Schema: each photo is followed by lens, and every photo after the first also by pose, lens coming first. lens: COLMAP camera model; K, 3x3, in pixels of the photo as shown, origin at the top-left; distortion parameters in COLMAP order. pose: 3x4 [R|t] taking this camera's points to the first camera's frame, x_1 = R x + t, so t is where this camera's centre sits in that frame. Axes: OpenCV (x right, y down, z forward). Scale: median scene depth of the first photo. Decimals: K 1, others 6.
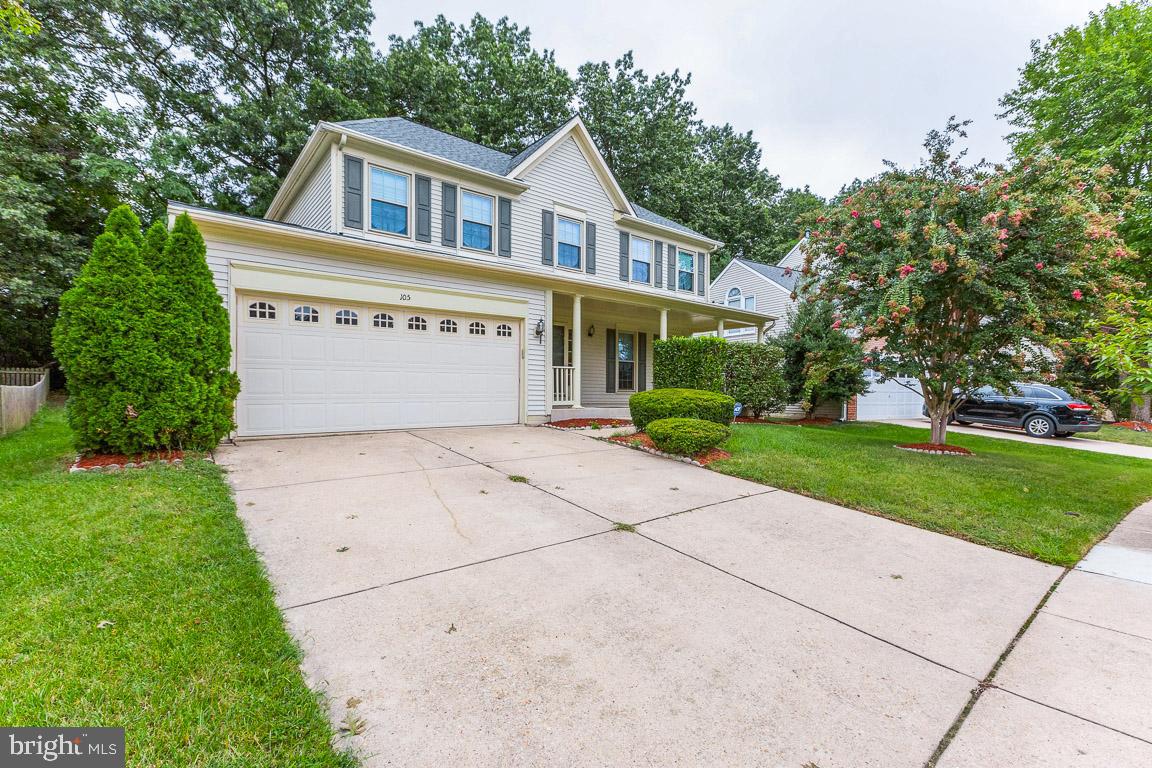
lens RADIAL K [[517.8, 0, 576.2], [0, 517.8, 395.0], [0, 0, 1]] dist [-0.000398, 0.000197]
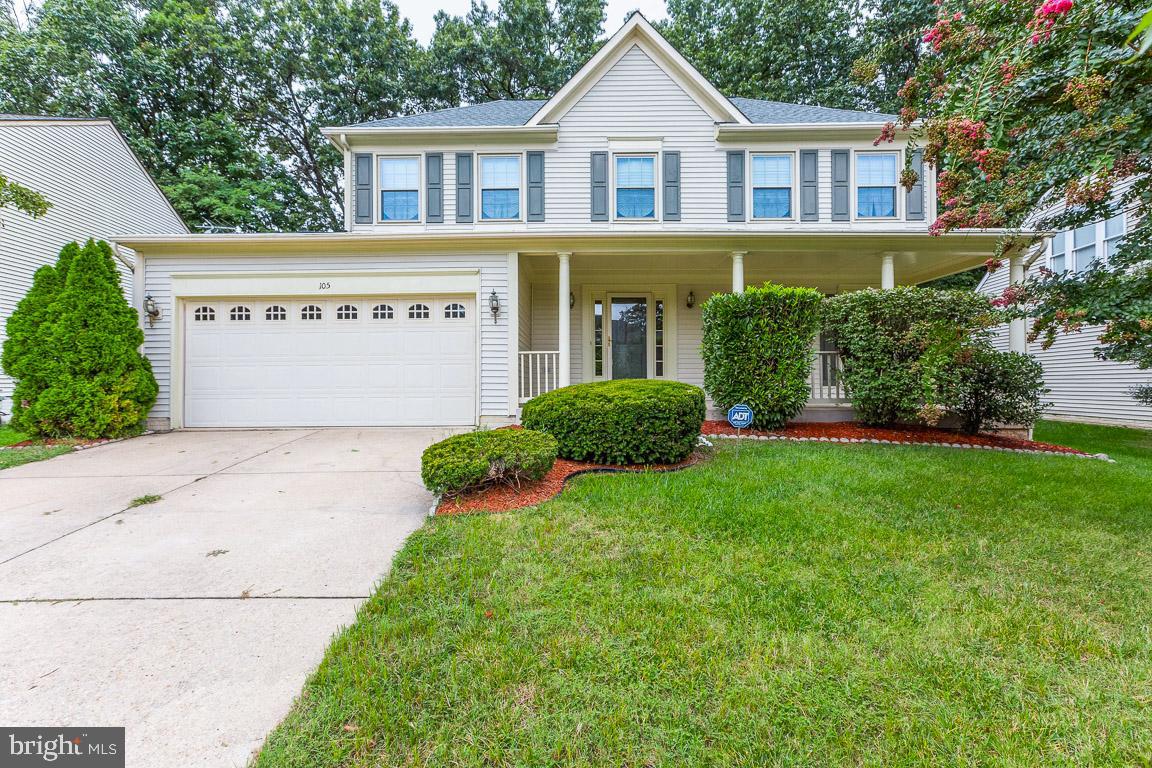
lens RADIAL K [[515.3, 0, 576.0], [0, 515.3, 384.0], [0, 0, 1]] dist [0.002501, 0.000218]
pose [[0.773427, -0.001747, -0.633882, 0.471773], [0.004939, 0.999982, 0.003271, -0.007652], [0.633866, -0.005661, 0.773423, 0.424336]]
